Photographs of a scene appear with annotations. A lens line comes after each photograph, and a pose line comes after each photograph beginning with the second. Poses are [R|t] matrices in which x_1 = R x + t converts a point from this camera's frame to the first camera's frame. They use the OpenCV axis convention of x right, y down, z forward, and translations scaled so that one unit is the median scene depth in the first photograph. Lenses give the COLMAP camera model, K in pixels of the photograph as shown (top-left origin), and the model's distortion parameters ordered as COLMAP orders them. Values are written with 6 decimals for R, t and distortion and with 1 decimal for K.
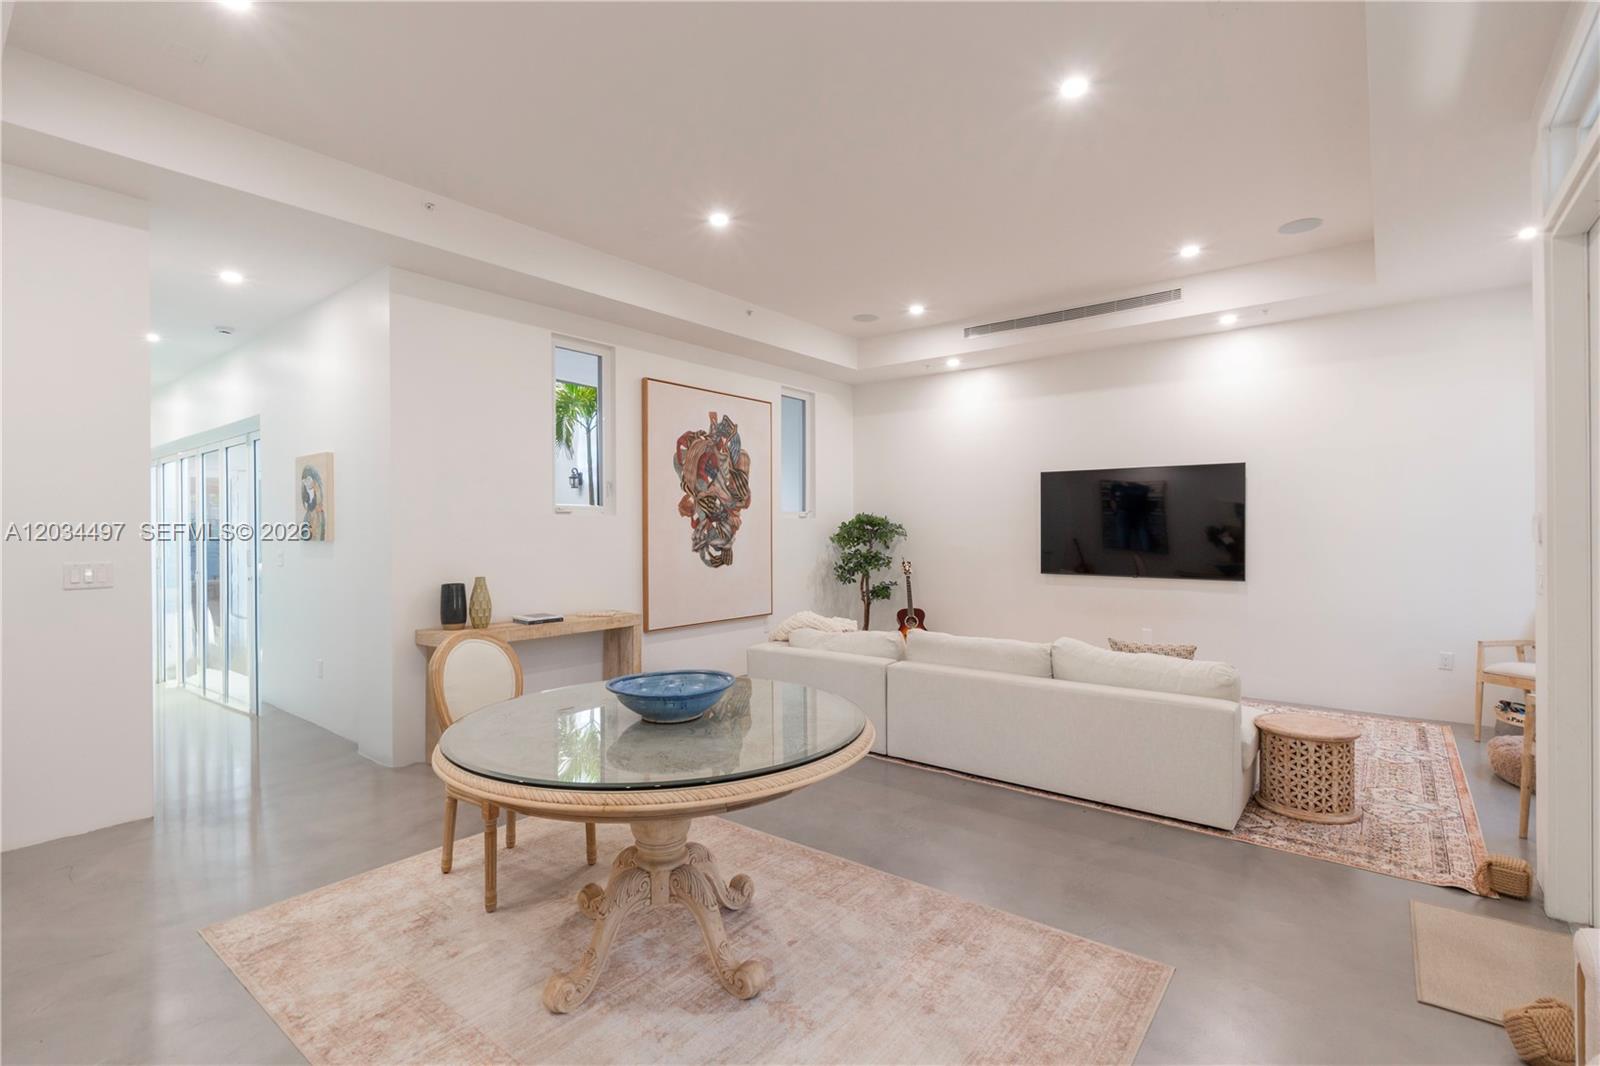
lens RADIAL K [[742.6, 0, 806.3], [0, 742.6, 526.5], [0, 0, 1]] dist [-0.003875, 0.000106]
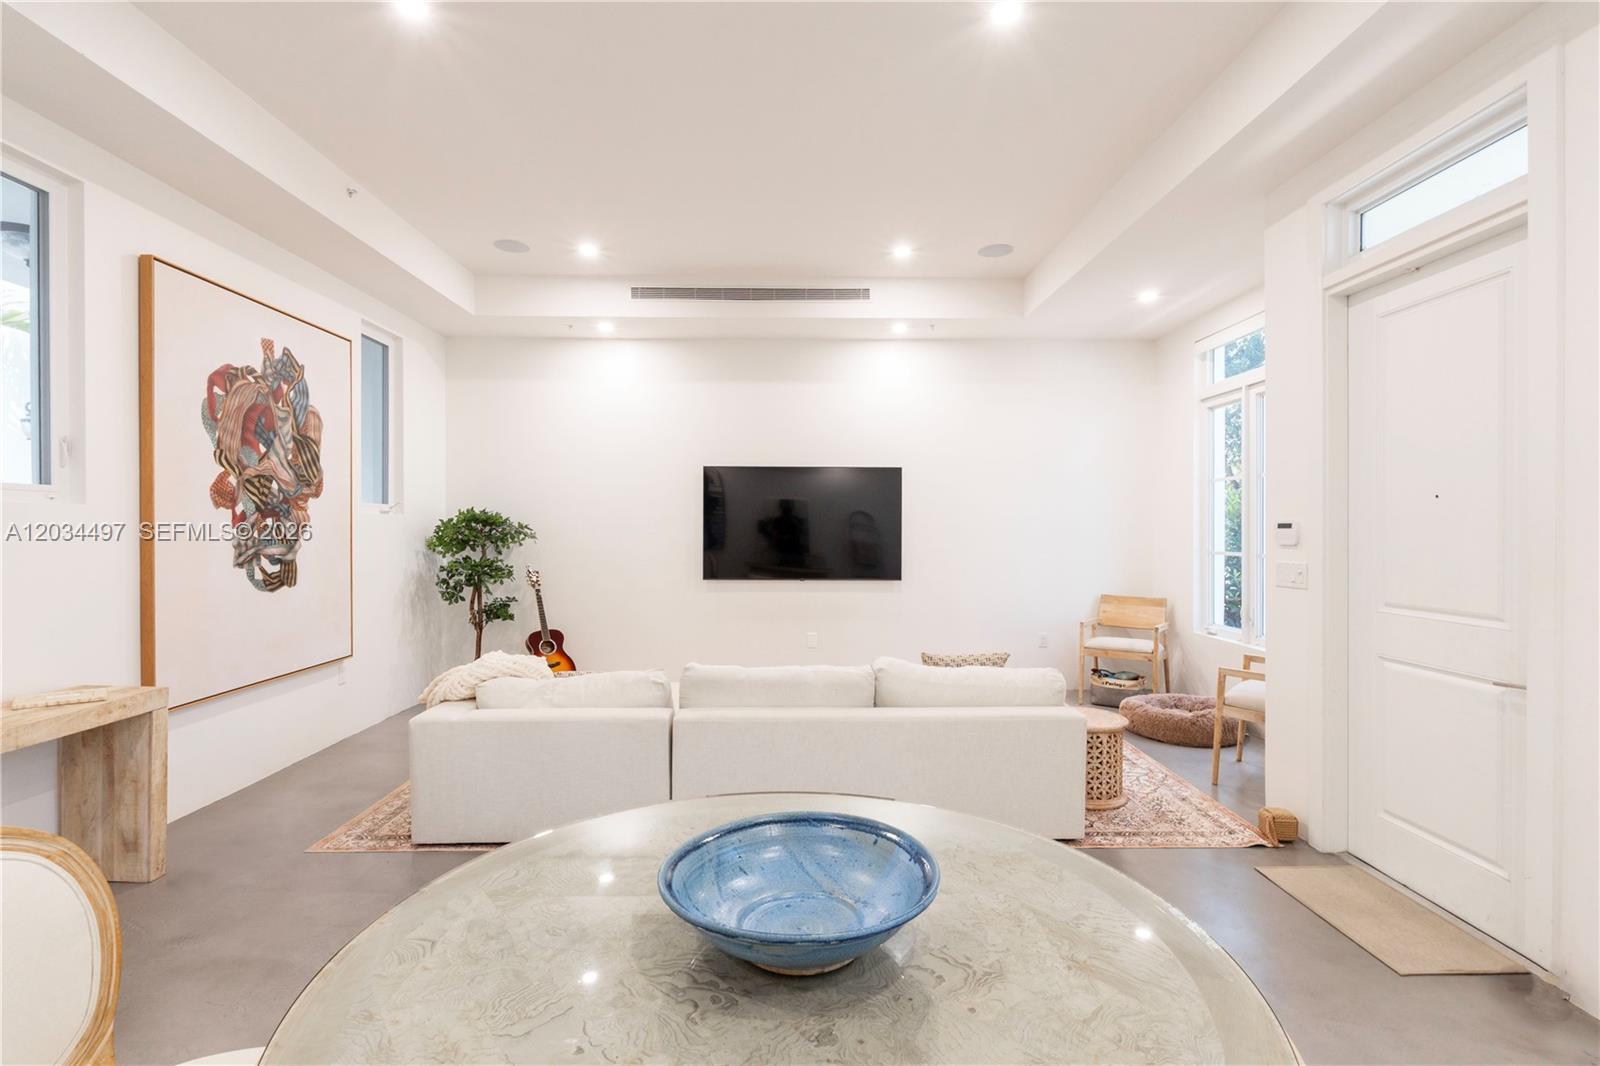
lens RADIAL K [[754.7, 0, 804.5], [0, 754.7, 530.1], [0, 0, 1]] dist [-0.004380, 0.000047]
pose [[0.773703, 0.001526, 0.633546, -0.176615], [-0.005764, 0.999973, 0.004630, -0.001433], [-0.633522, -0.007234, 0.773691, 0.234830]]
